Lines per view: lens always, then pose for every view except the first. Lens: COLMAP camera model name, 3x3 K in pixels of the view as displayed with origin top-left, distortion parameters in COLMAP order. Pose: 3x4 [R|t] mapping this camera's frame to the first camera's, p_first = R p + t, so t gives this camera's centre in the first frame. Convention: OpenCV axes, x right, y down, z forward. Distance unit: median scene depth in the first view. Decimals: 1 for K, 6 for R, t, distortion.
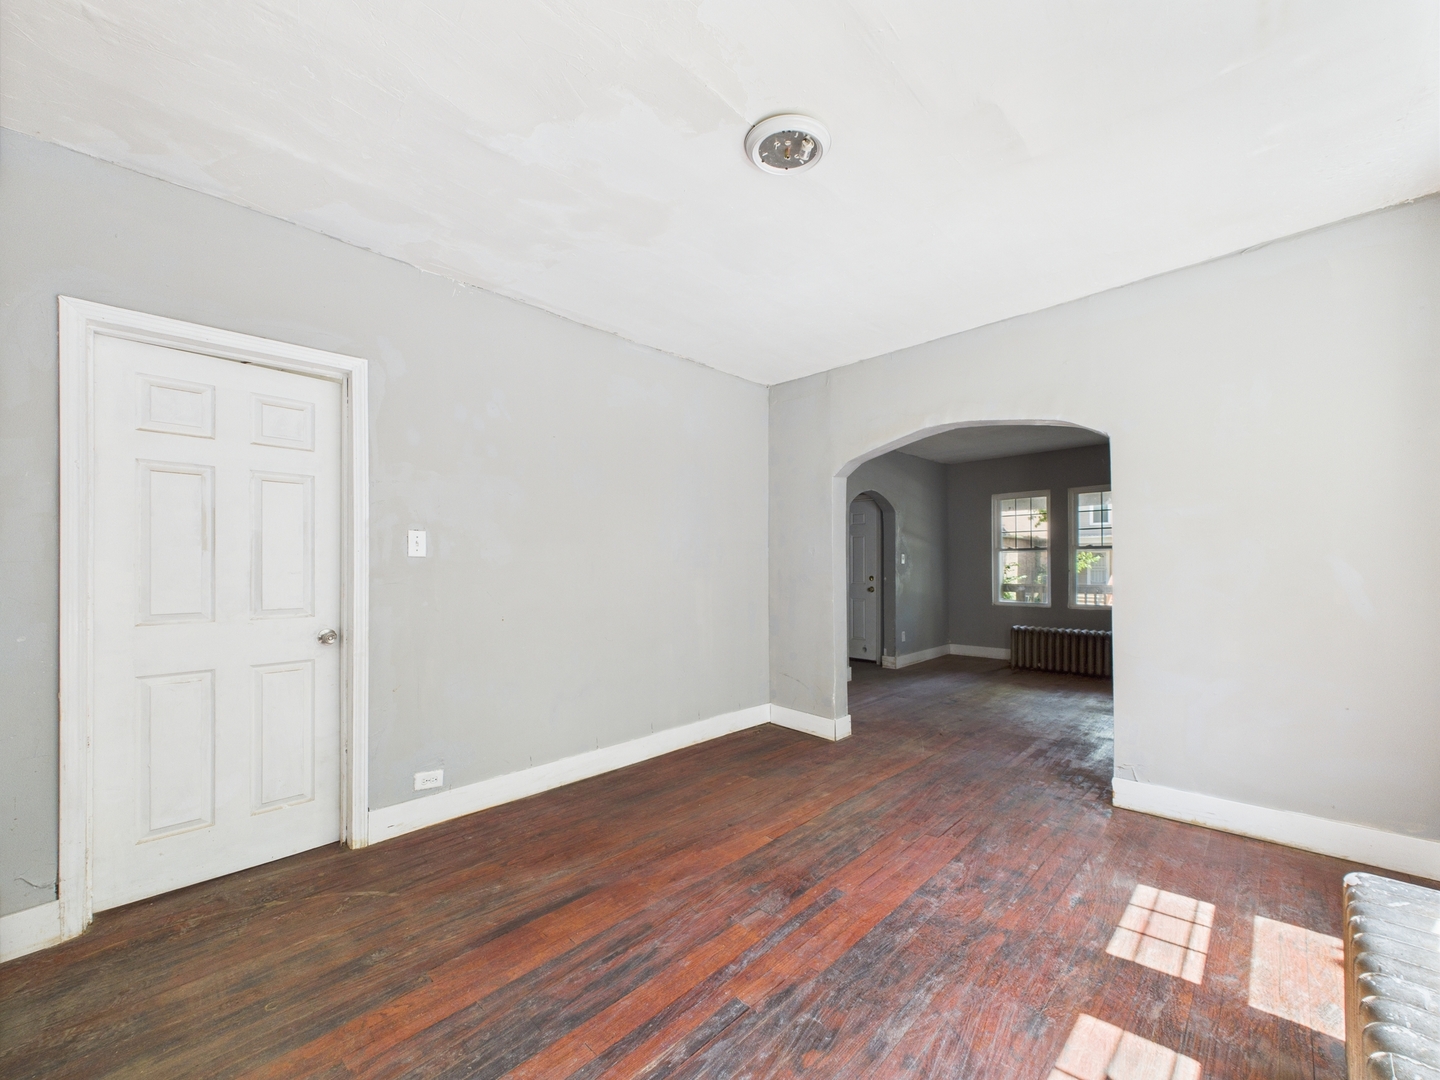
lens RADIAL K [[584.6, 0, 711.5], [0, 584.6, 576.8], [0, 0, 1]] dist [-0.000333, -0.000046]
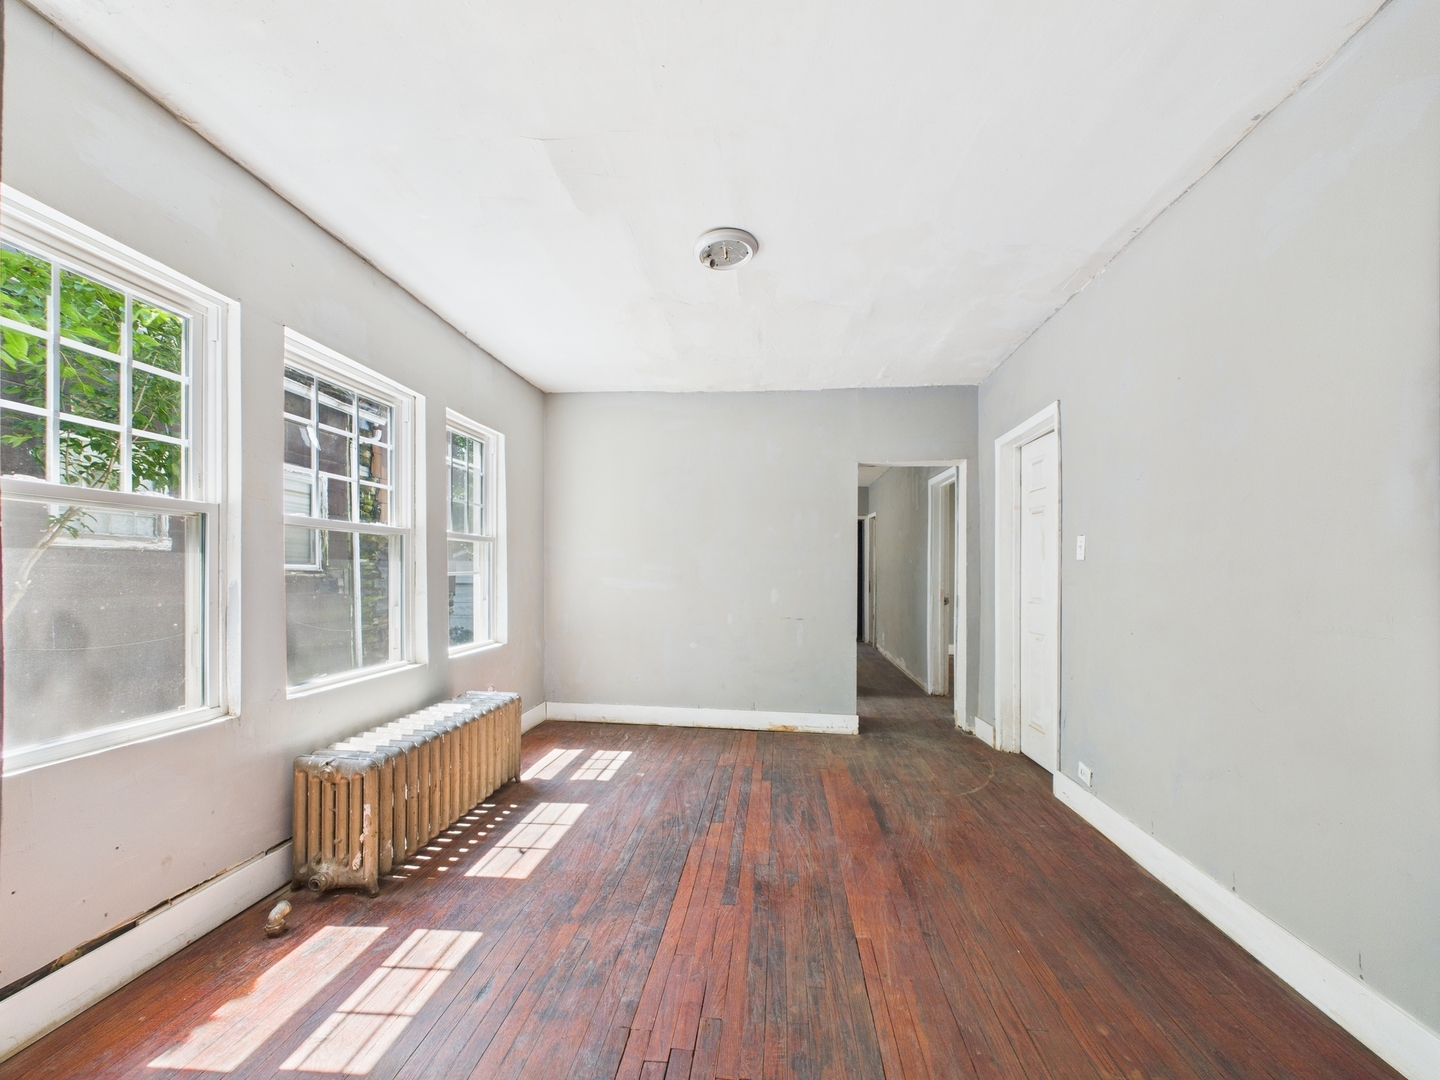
lens RADIAL K [[584.6, 0, 711.5], [0, 584.6, 576.8], [0, 0, 1]] dist [-0.000333, -0.000046]
pose [[-0.787963, 0.005622, -0.615697, 0.861714], [-0.010662, 0.999684, 0.022774, -0.023854], [0.615630, 0.024510, -0.787654, 1.790440]]
